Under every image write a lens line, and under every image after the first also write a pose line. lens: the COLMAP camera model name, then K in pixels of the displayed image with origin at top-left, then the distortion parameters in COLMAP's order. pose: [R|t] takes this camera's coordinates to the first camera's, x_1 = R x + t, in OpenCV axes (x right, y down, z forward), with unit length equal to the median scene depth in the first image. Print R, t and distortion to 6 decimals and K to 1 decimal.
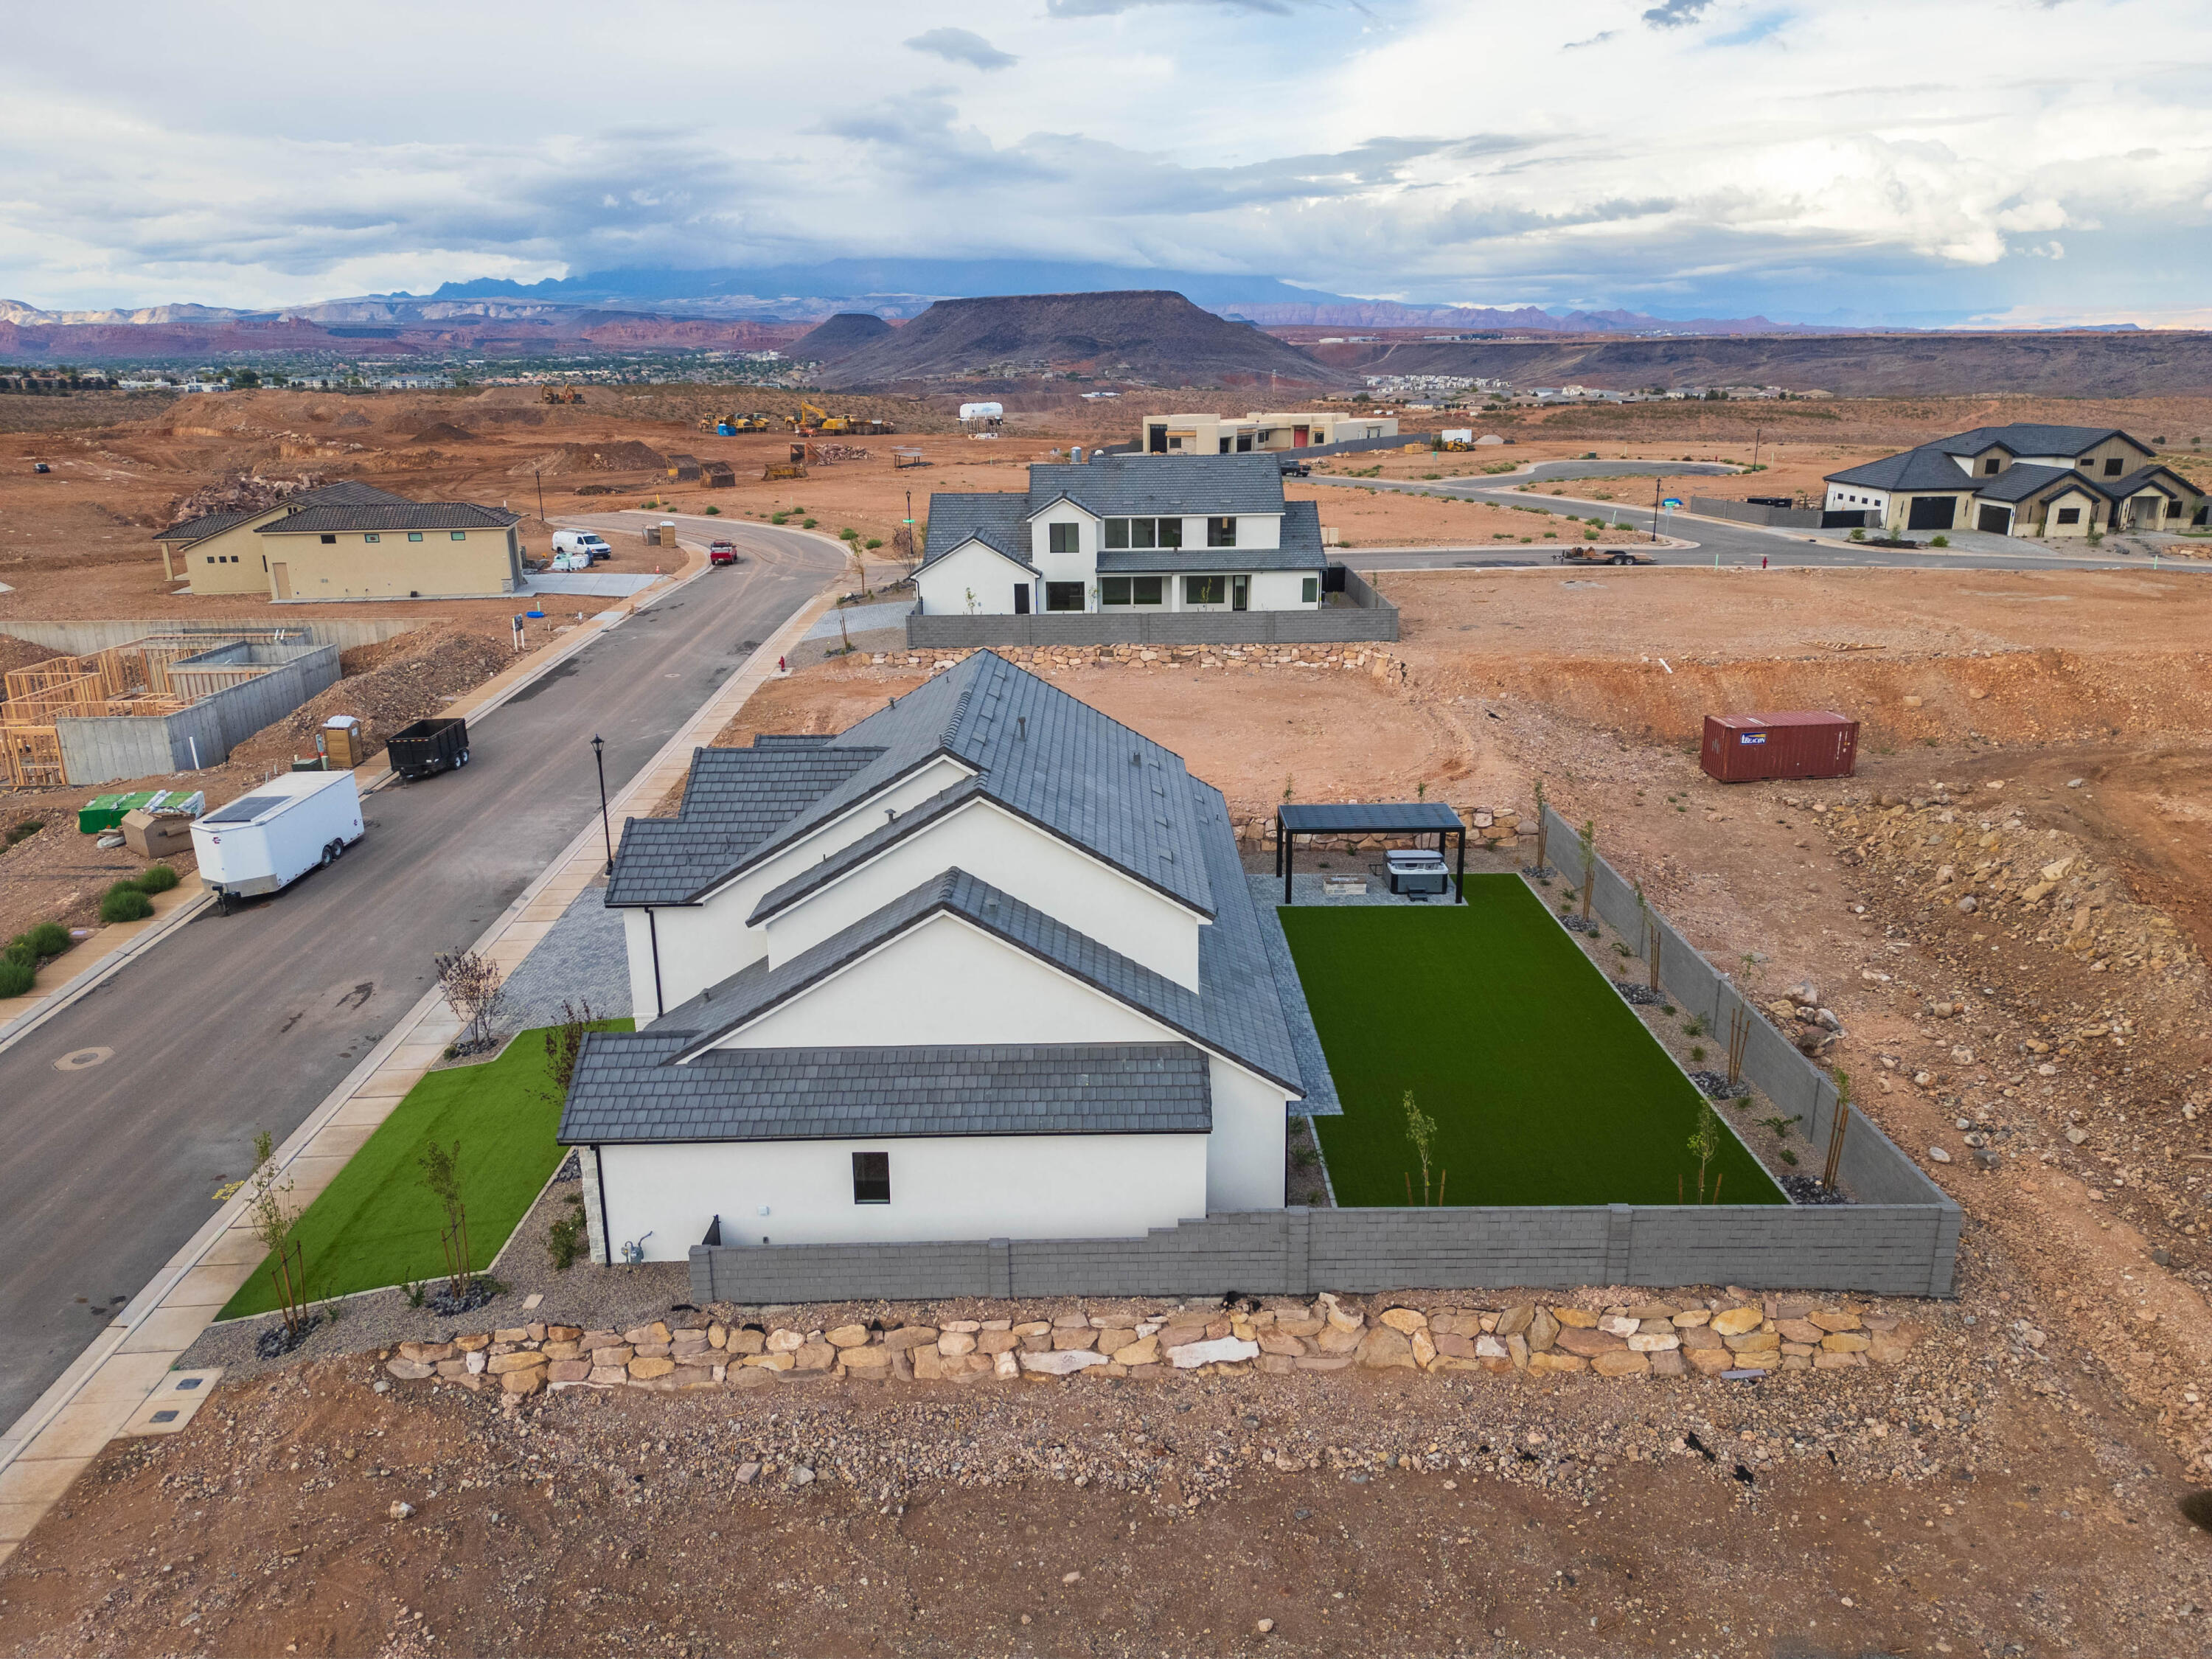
lens RADIAL K [[1549.1, 0, 1108.8], [0, 1549.1, 828.1], [0, 0, 1]] dist [0.084622, -0.083147]
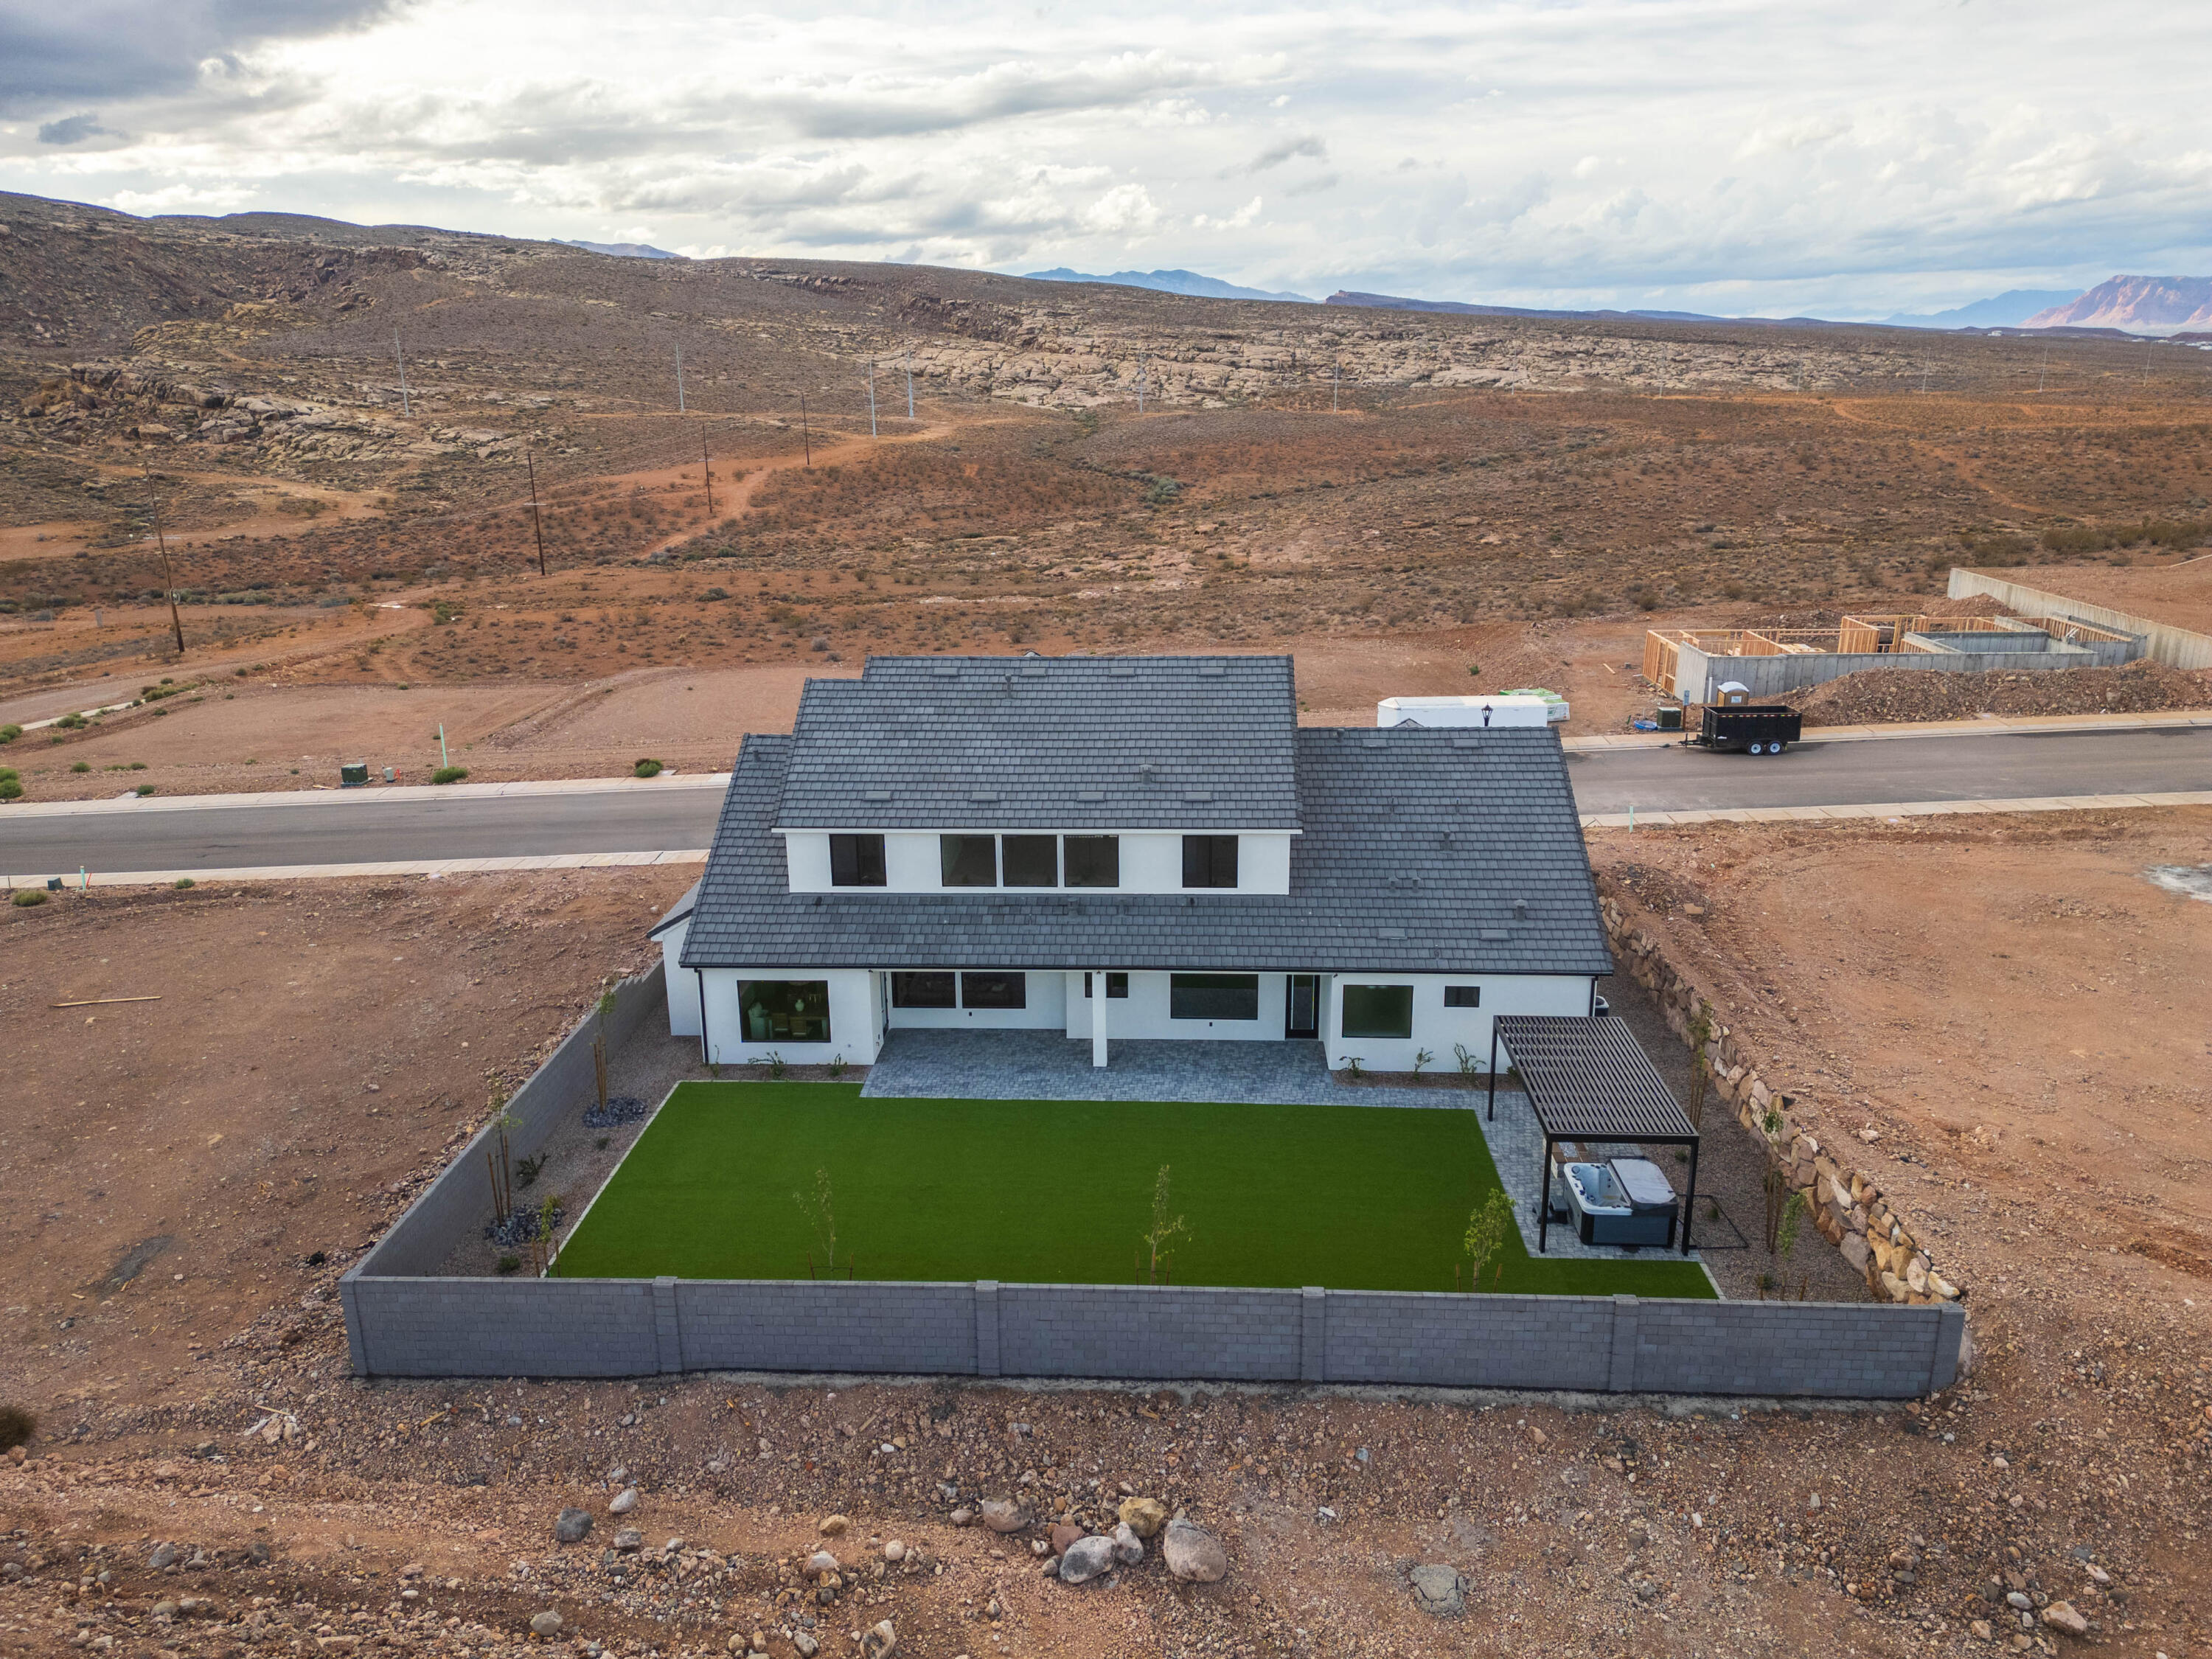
lens RADIAL K [[1549.1, 0, 1108.8], [0, 1549.1, 828.1], [0, 0, 1]] dist [0.084622, -0.083147]
pose [[-0.051985, 0.295604, -0.953895, 0.468811], [-0.277400, 0.913322, 0.298149, -0.145406], [0.959347, 0.280110, 0.034522, 0.467698]]
